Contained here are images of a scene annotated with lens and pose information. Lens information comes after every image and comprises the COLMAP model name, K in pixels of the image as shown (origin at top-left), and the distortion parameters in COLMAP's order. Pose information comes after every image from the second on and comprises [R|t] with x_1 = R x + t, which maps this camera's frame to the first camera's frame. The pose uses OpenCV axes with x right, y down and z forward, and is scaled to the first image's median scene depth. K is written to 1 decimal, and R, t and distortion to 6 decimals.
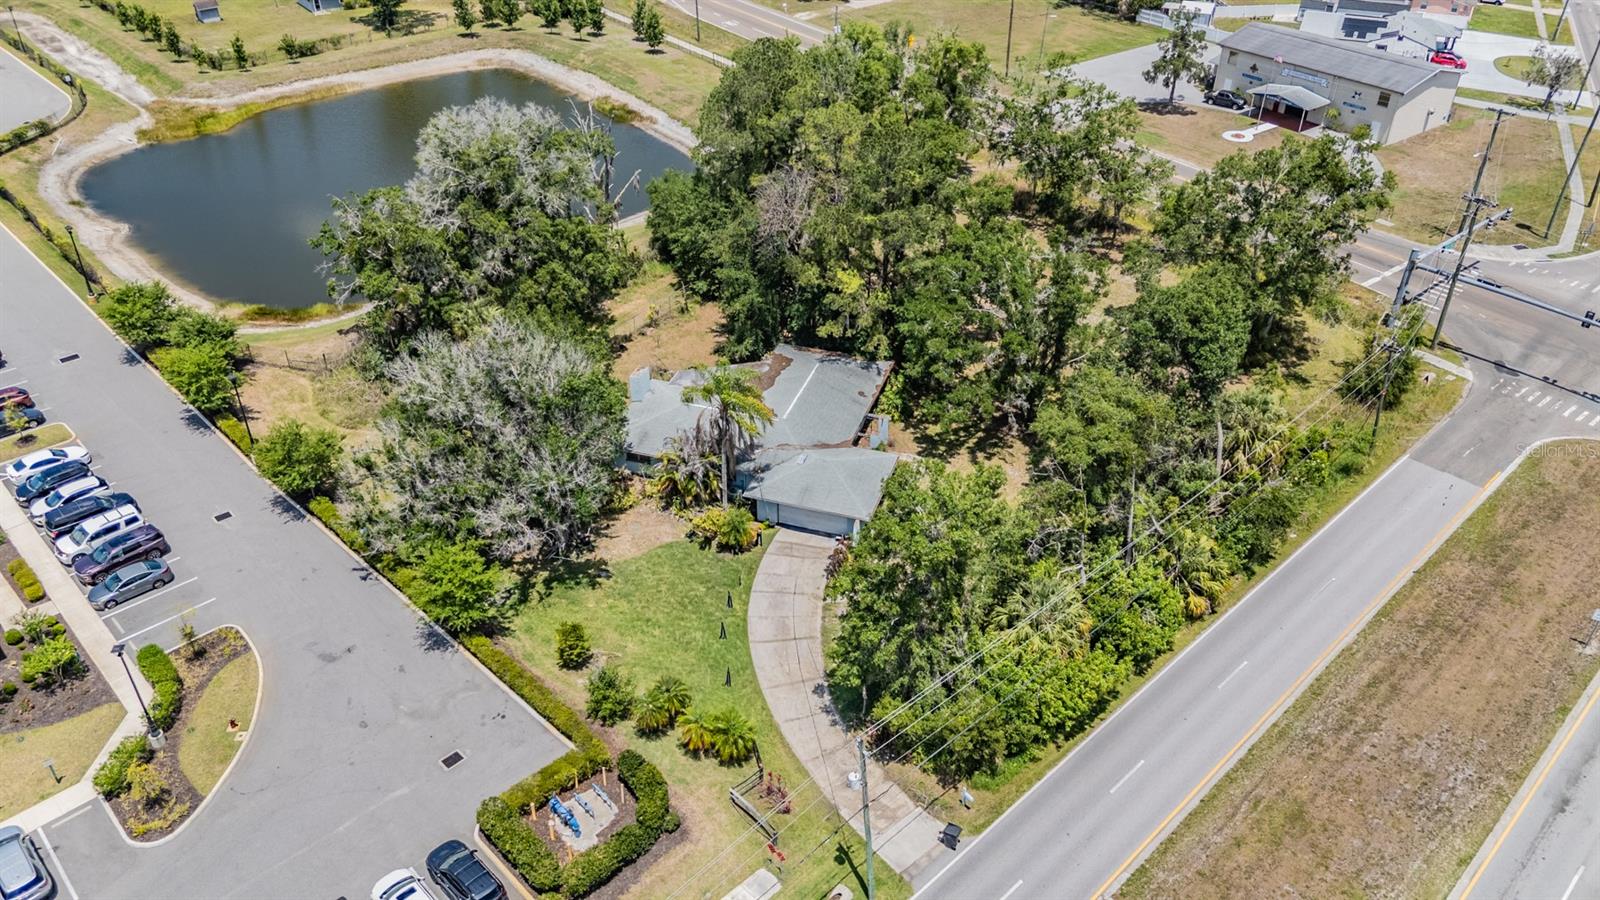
lens RADIAL K [[1182.4, 0, 801.0], [0, 1182.4, 451.7], [0, 0, 1]] dist [0.055873, -0.045917]
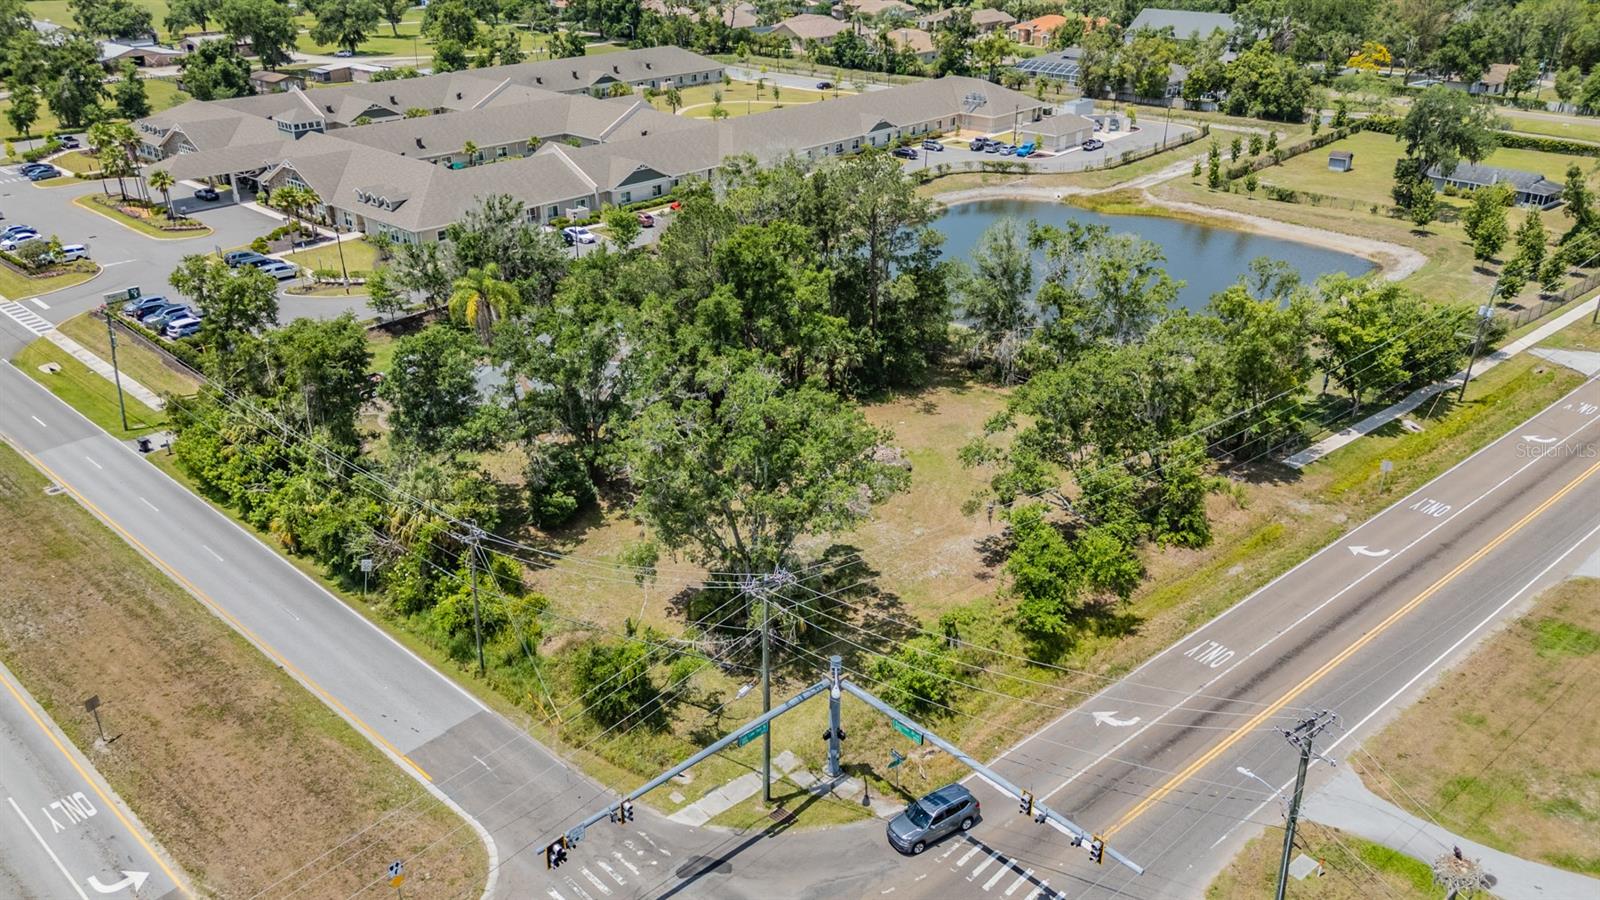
lens RADIAL K [[1182.4, 0, 801.0], [0, 1182.4, 451.7], [0, 0, 1]] dist [0.055873, -0.045917]
pose [[0.065171, 0.428604, -0.901139, 1.034037], [-0.563211, 0.761269, 0.321346, -0.444473], [0.823739, 0.486589, 0.291007, 0.766346]]
